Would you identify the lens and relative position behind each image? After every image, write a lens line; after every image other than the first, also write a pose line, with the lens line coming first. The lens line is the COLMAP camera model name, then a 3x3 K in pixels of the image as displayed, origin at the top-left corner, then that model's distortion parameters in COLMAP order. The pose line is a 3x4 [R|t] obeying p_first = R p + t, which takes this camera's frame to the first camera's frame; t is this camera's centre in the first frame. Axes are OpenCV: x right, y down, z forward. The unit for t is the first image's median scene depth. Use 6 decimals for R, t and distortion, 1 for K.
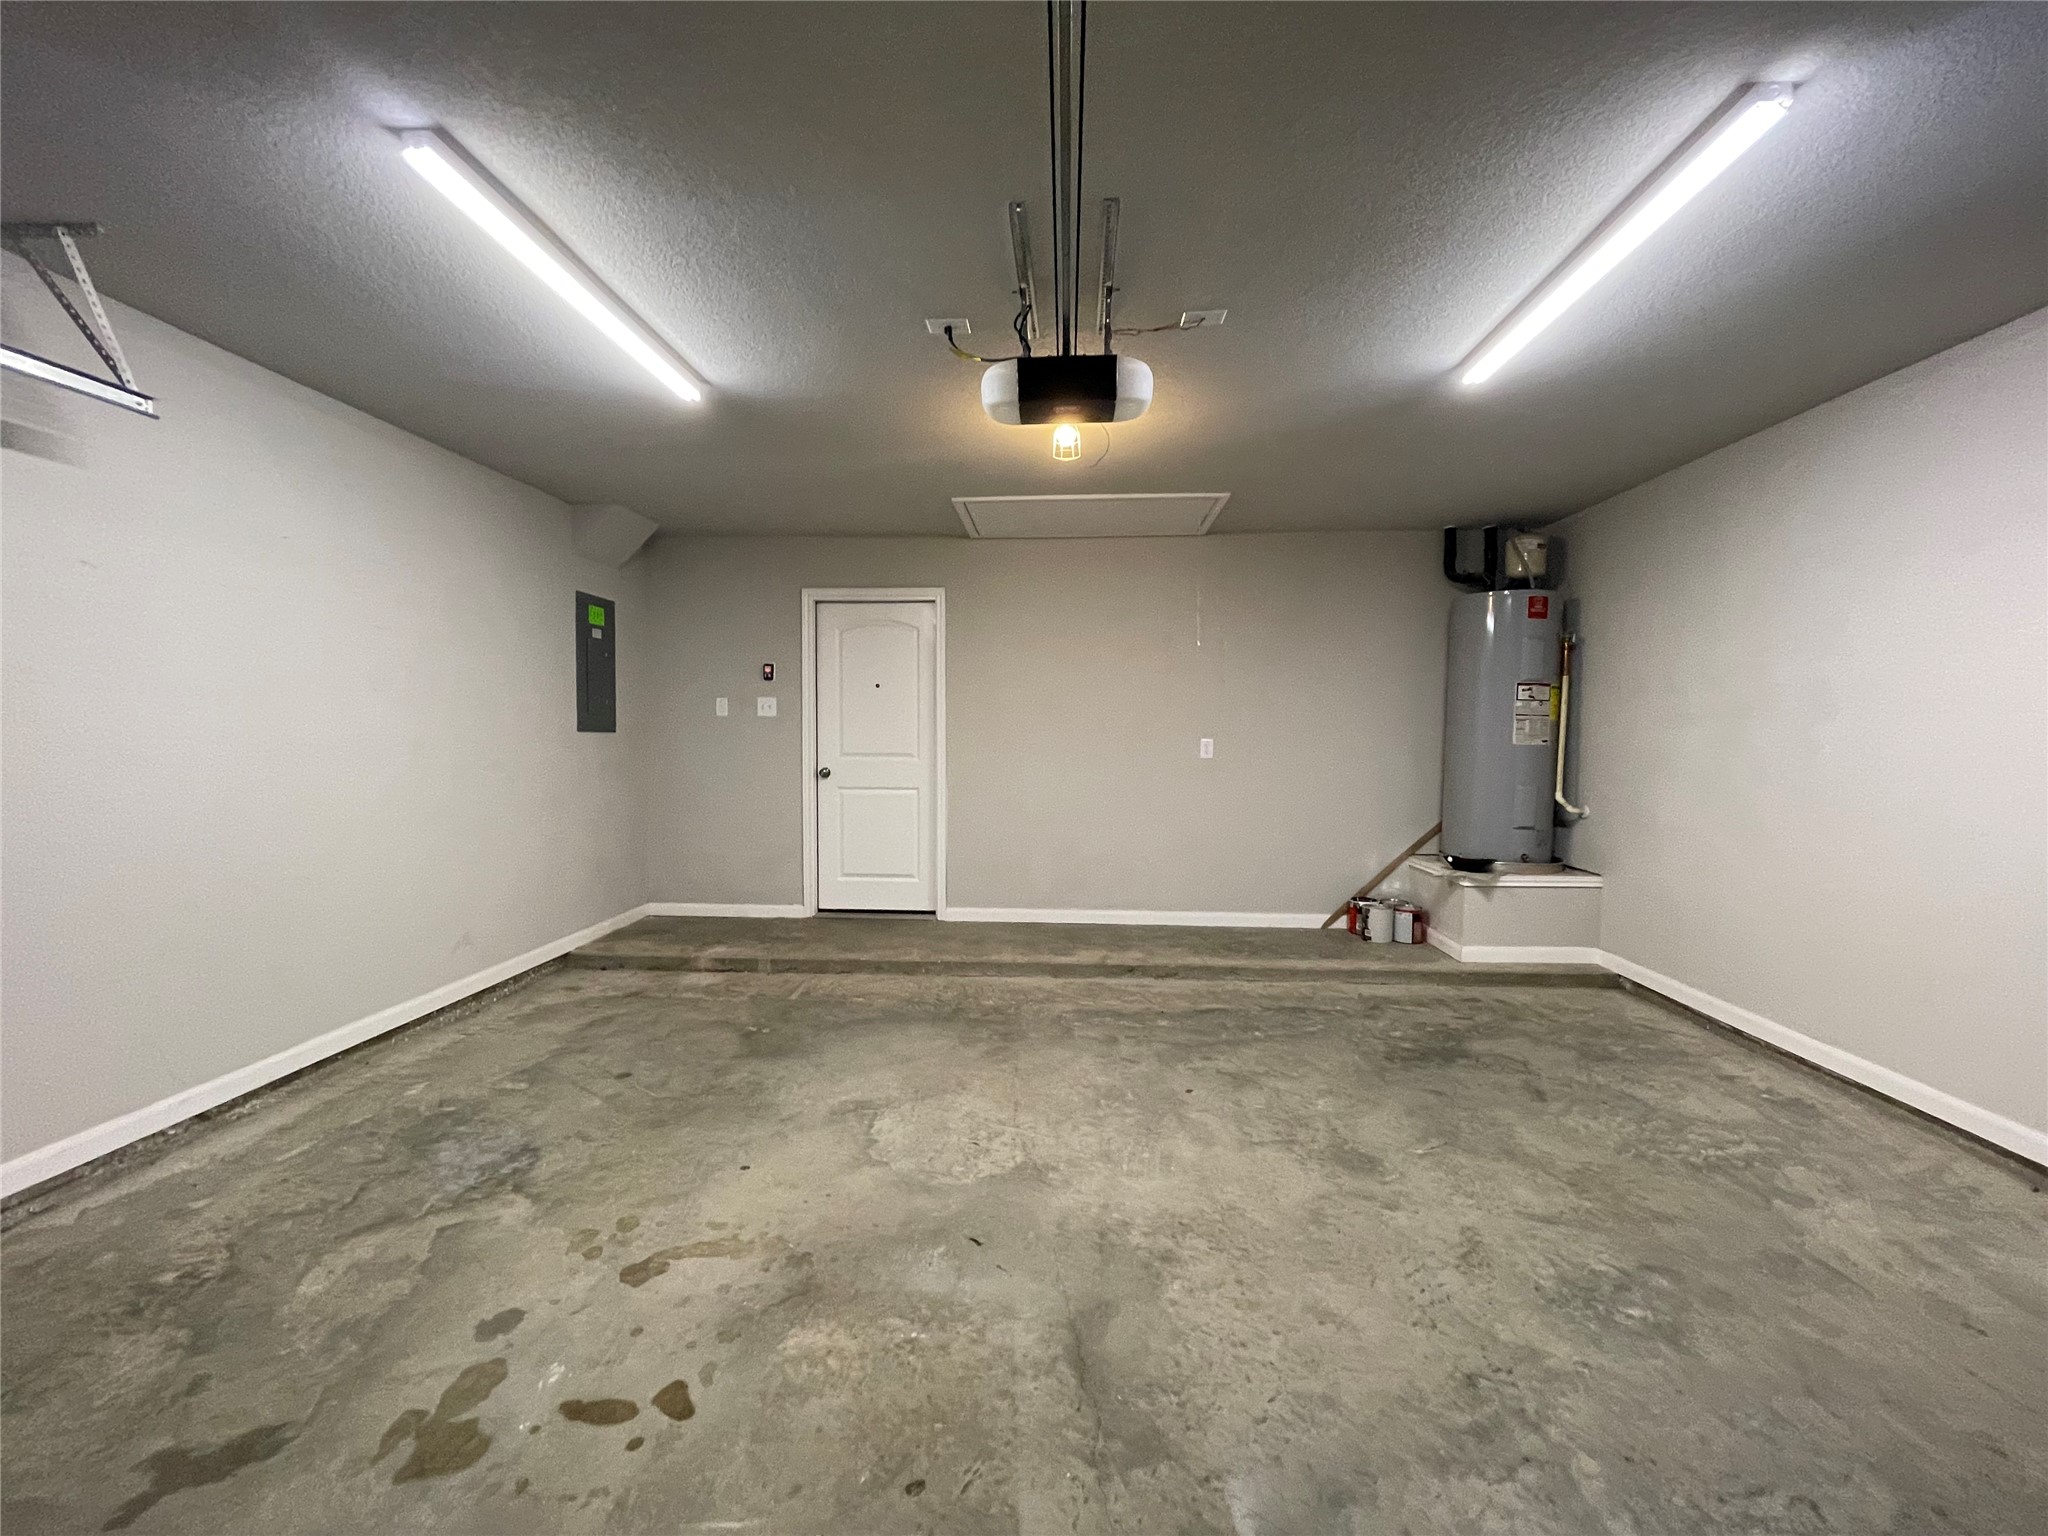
lens RADIAL K [[830.7, 0, 1024.0], [0, 830.7, 768.0], [0, 0, 1]] dist [0.003947, 0.000561]
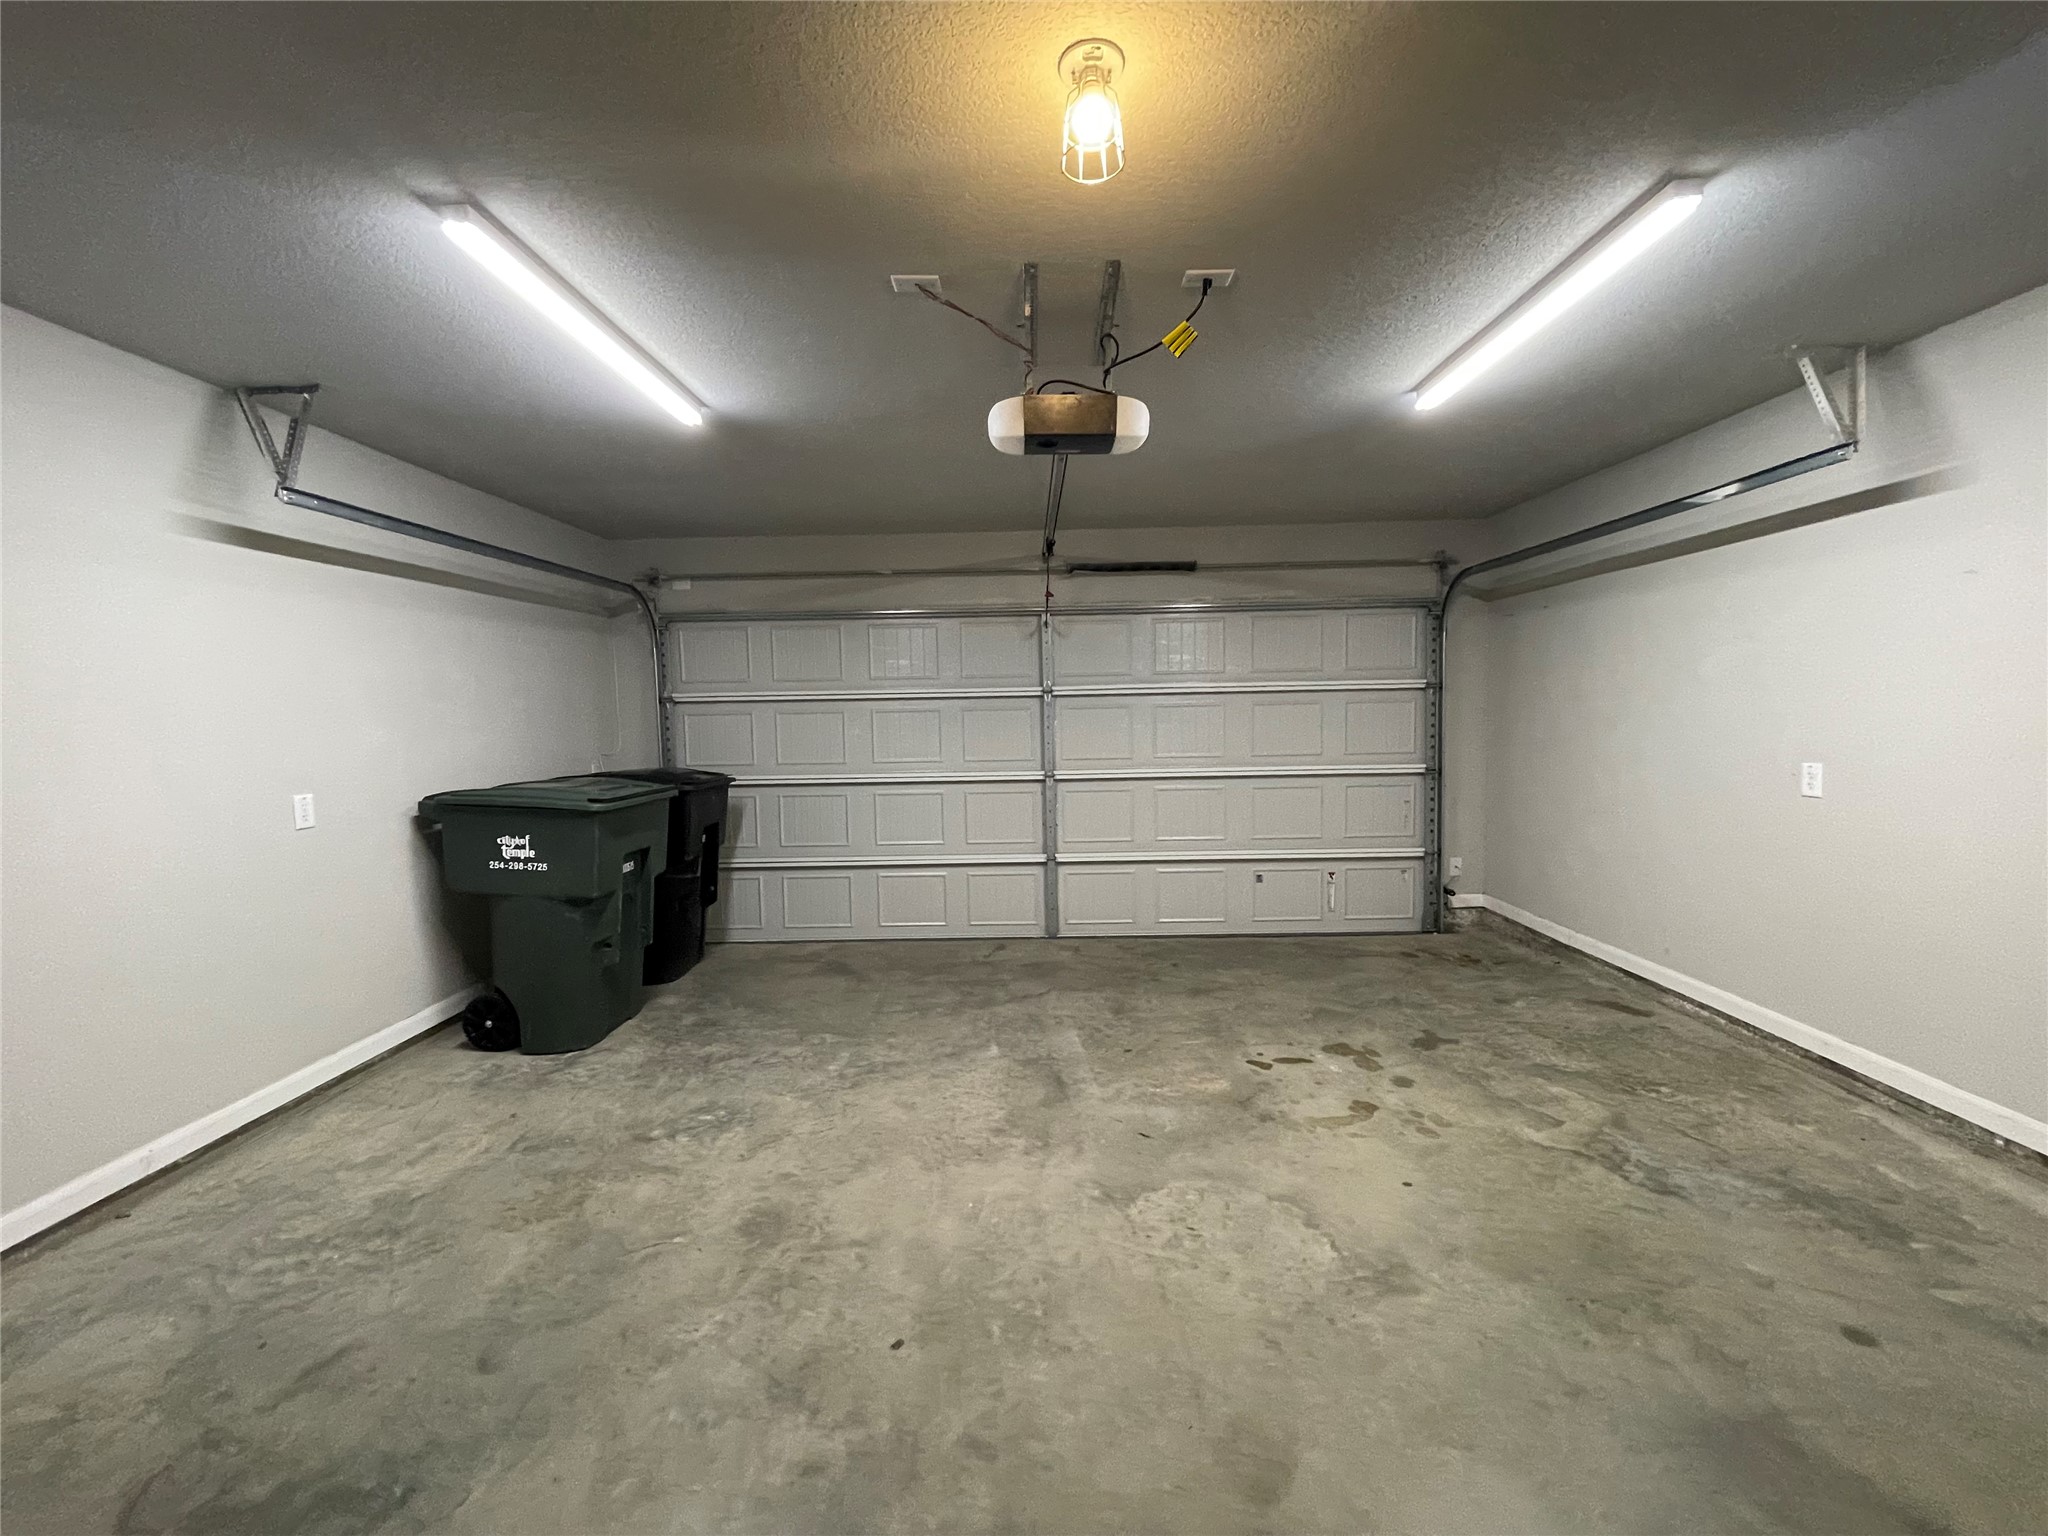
lens RADIAL K [[830.7, 0, 1024.0], [0, 830.7, 768.0], [0, 0, 1]] dist [0.003947, 0.000561]
pose [[-0.998740, 0.020249, -0.045920, 0.173905], [0.014925, 0.993430, 0.113463, -0.144297], [0.047916, 0.112635, -0.992480, 2.186817]]
